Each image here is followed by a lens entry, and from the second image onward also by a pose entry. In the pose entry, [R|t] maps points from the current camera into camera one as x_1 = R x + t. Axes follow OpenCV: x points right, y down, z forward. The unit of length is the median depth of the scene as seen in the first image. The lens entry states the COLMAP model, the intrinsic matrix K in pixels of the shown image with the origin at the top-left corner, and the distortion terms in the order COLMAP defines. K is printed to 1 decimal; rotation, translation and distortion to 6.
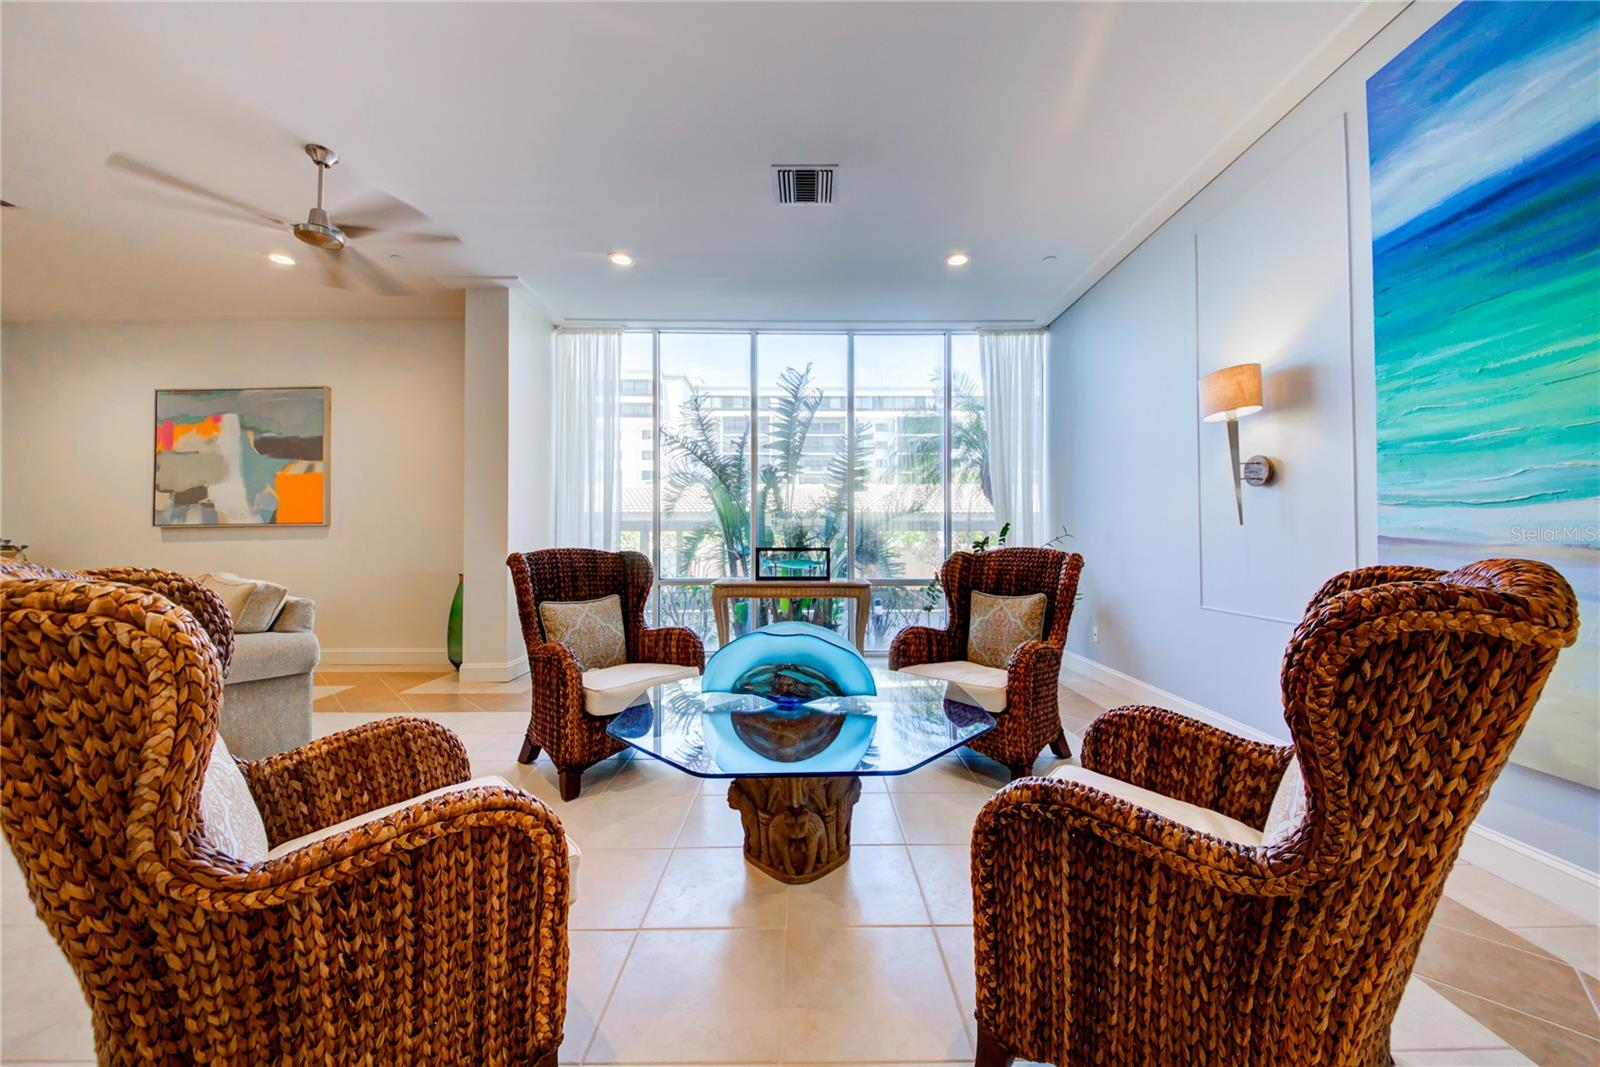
lens RADIAL K [[574.3, 0, 800.0], [0, 574.3, 533.5], [0, 0, 1]] dist [-0.001110, -0.000160]
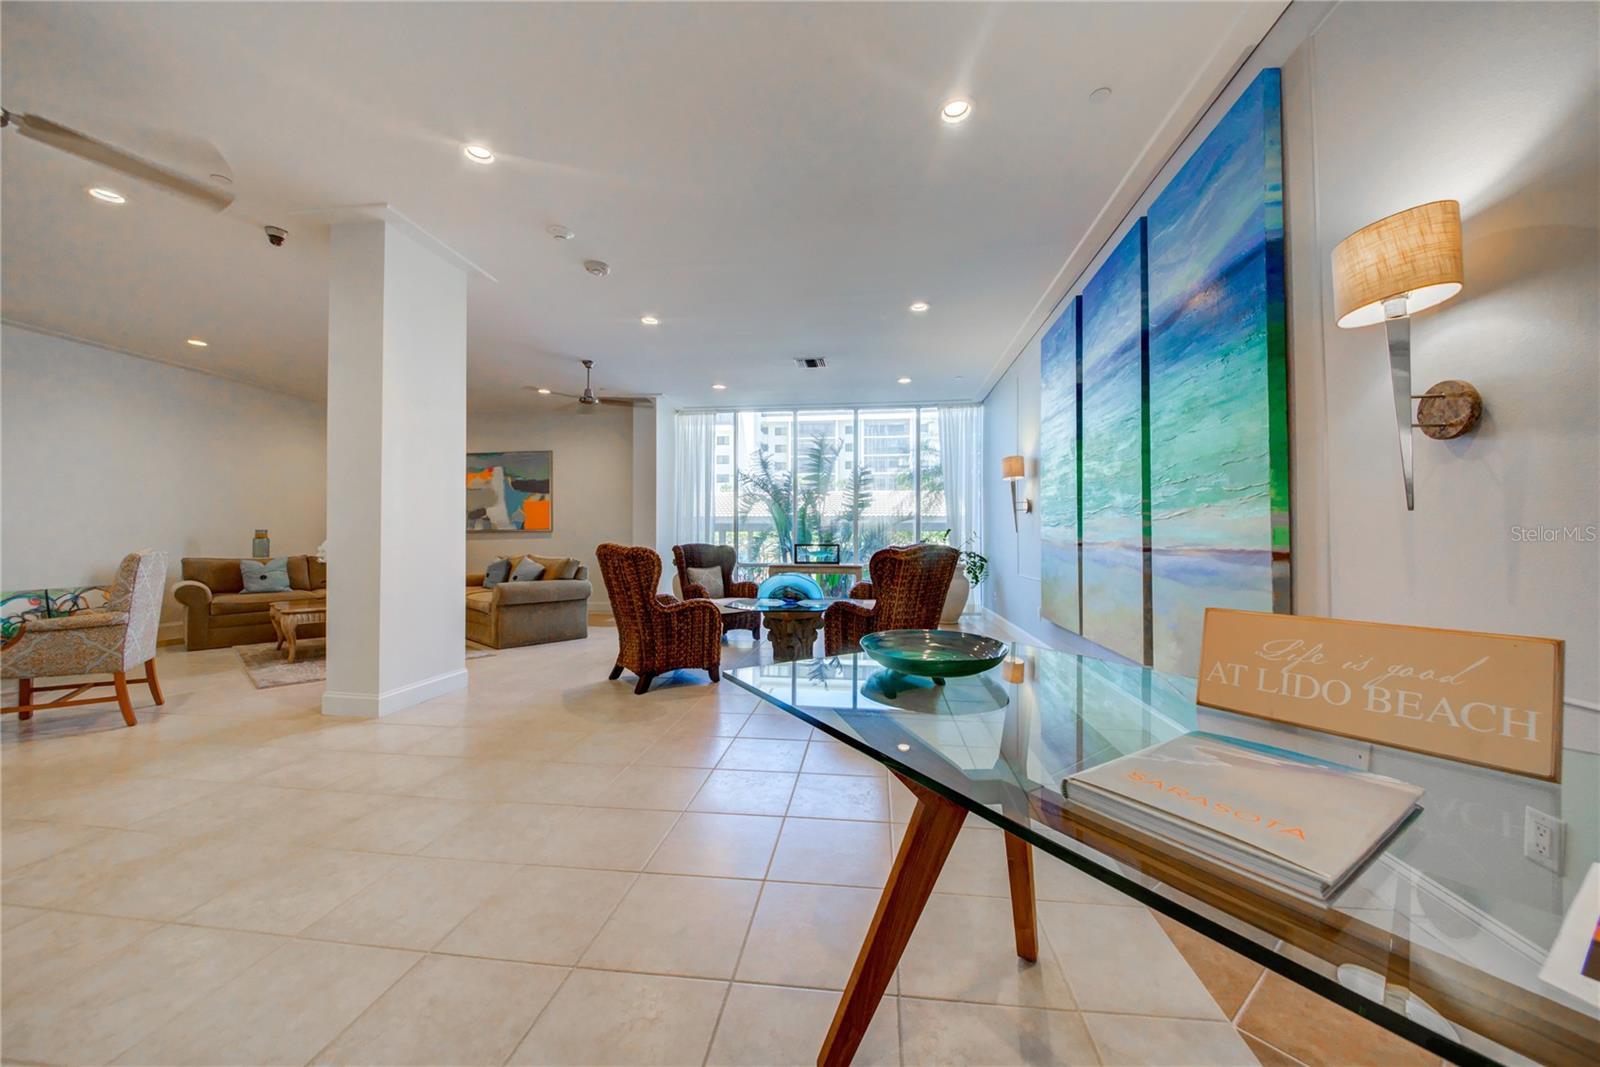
lens RADIAL K [[574.3, 0, 800.0], [0, 574.3, 533.5], [0, 0, 1]] dist [-0.001110, -0.000160]
pose [[0.992682, 0.000270, -0.120759, 0.136175], [-0.000032, 0.999998, 0.001974, -0.008645], [0.120759, -0.001956, 0.992680, -0.635369]]
